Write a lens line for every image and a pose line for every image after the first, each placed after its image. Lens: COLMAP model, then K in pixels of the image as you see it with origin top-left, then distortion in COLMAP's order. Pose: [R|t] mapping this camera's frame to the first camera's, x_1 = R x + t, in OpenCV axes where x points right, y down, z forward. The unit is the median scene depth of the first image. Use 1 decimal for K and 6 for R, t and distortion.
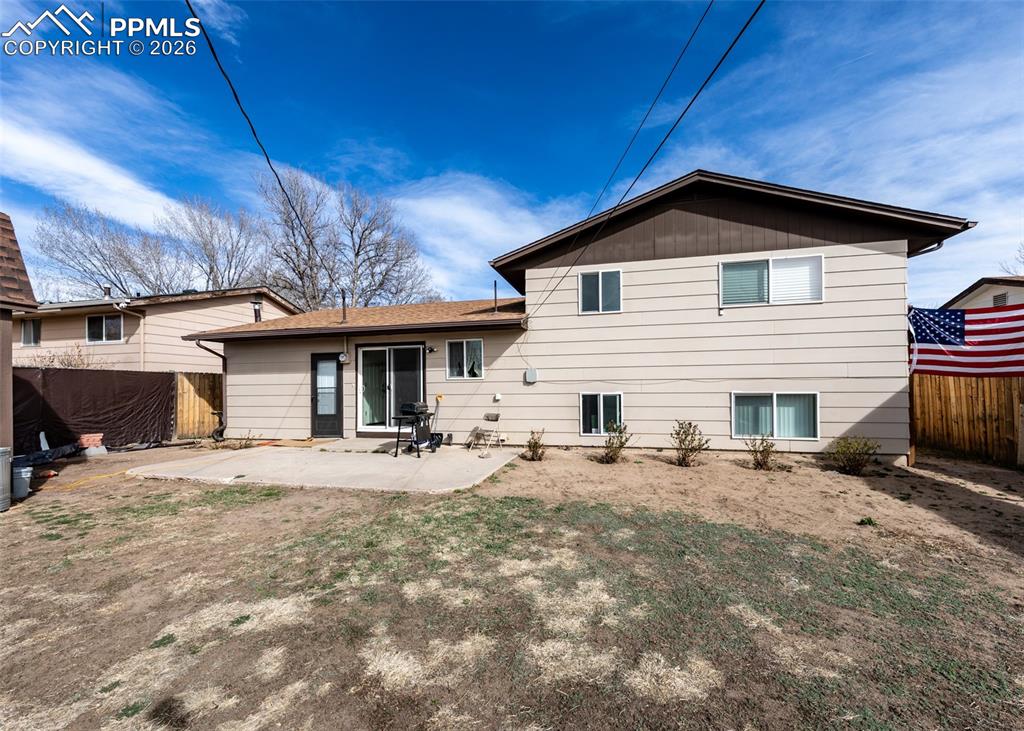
lens RADIAL K [[389.2, 0, 532.7], [0, 389.2, 344.0], [0, 0, 1]] dist [0.000991, 0.000030]
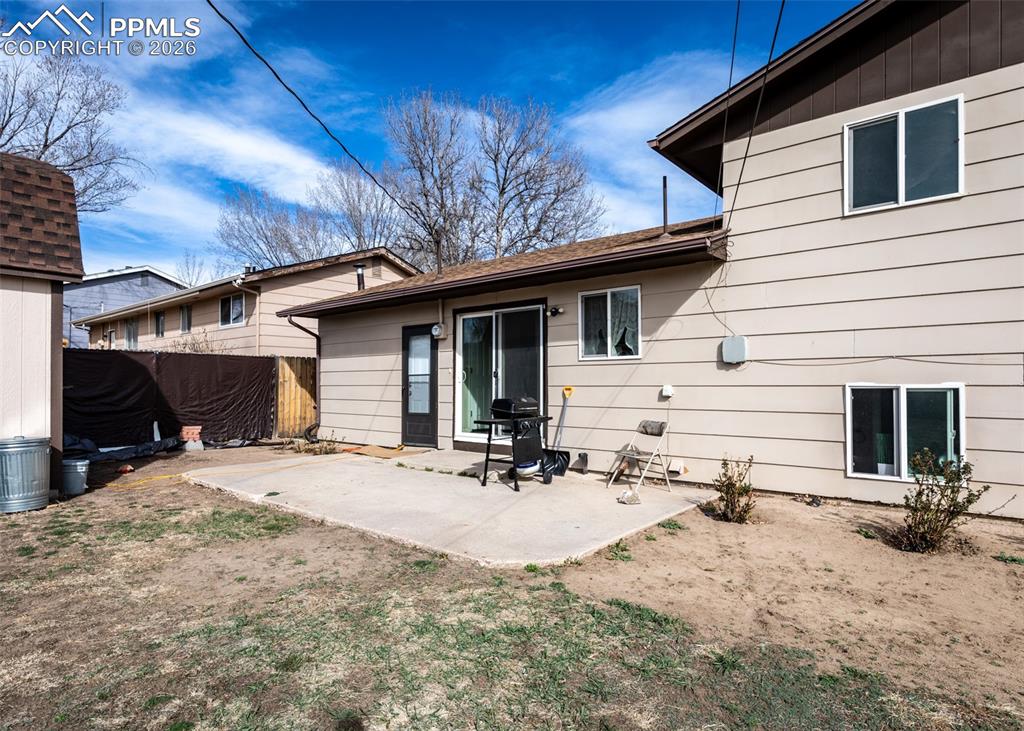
lens RADIAL K [[552.3, 0, 509.3], [0, 552.3, 354.2], [0, 0, 1]] dist [0.003295, 0.000089]
pose [[0.875889, -0.018922, -0.482141, 0.085074], [0.047289, 0.997787, 0.046750, 0.038874], [0.480189, -0.063748, 0.874846, 0.230540]]
